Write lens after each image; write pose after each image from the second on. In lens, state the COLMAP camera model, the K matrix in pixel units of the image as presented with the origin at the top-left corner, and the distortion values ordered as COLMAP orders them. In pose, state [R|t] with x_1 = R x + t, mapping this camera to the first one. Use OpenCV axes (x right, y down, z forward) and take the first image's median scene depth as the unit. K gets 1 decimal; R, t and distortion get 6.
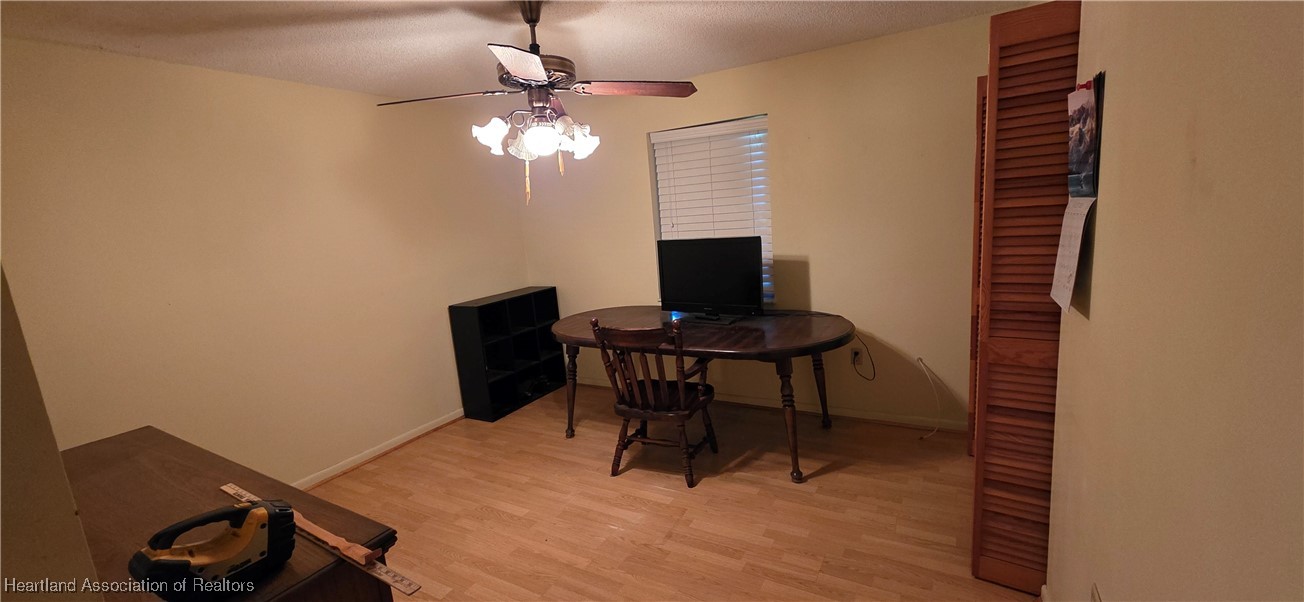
lens RADIAL K [[527.2, 0, 650.6], [0, 527.2, 302.1], [0, 0, 1]] dist [0.006434, -0.001132]
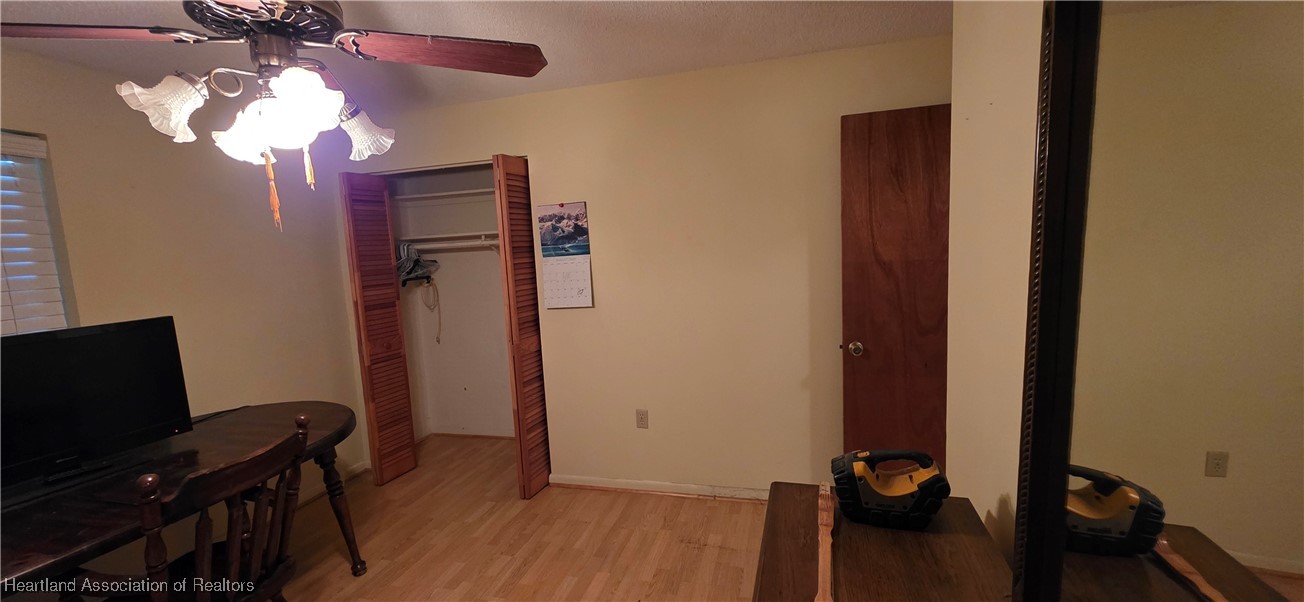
lens RADIAL K [[527.2, 0, 650.6], [0, 527.2, 300.9], [0, 0, 1]] dist [0.006434, -0.001132]
pose [[-0.219034, -0.034821, 0.975096, -0.868130], [0.242077, 0.966177, 0.088880, -0.084002], [-0.945210, 0.255516, -0.203196, 0.758827]]
